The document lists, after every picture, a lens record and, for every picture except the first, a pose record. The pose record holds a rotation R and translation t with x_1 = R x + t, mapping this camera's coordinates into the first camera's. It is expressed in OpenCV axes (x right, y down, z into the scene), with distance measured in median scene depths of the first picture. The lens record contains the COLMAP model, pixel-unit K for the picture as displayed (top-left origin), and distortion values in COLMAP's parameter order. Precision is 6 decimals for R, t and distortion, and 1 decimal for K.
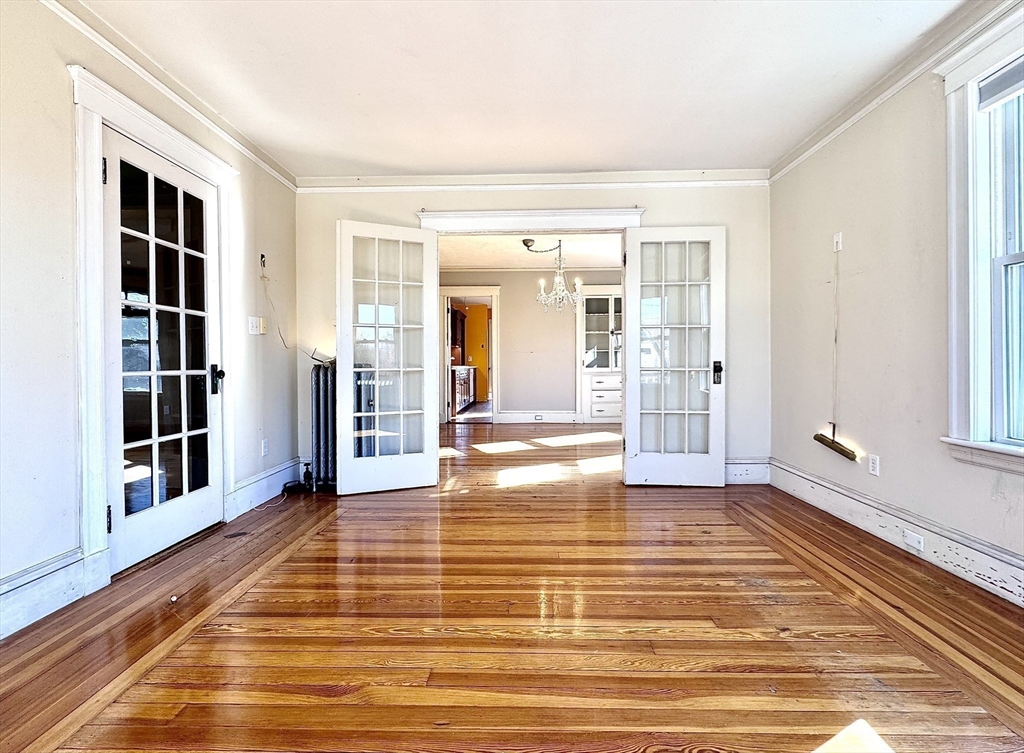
lens RADIAL K [[475.1, 0, 510.6], [0, 475.1, 365.5], [0, 0, 1]] dist [0.004576, 0.000210]
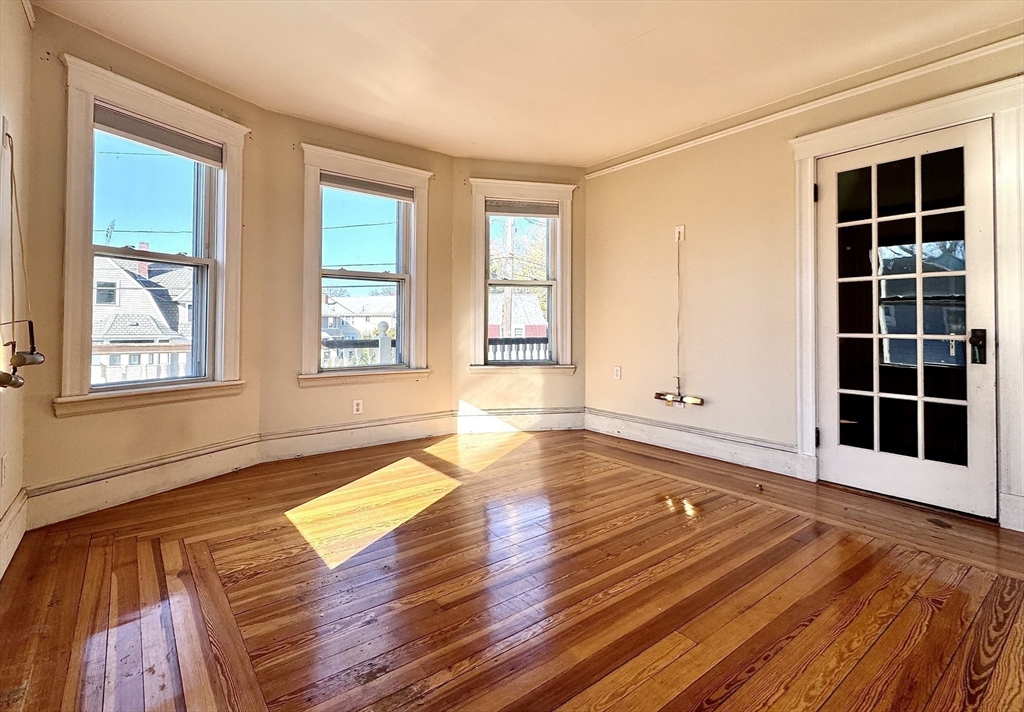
lens RADIAL K [[490.5, 0, 514.7], [0, 490.5, 321.4], [0, 0, 1]] dist [0.000499, -0.000126]
pose [[-0.760792, -0.003579, -0.648986, 0.749596], [-0.004157, 0.999991, -0.000642, -0.015206], [0.648982, 0.002209, -0.760800, 1.456235]]
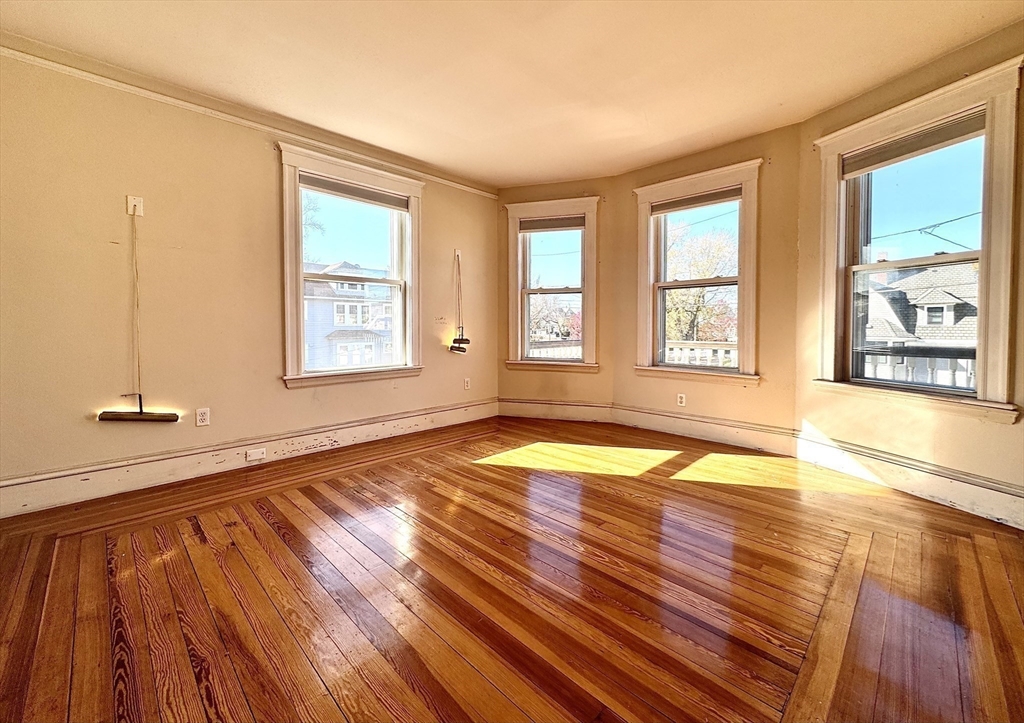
lens RADIAL K [[419.9, 0, 514.4], [0, 419.9, 340.0], [0, 0, 1]] dist [-0.004153, -0.000189]
pose [[-0.732213, -0.018104, 0.680835, -0.602758], [0.006757, 0.999404, 0.033842, -0.014920], [-0.681042, 0.029380, -0.731654, 1.470018]]
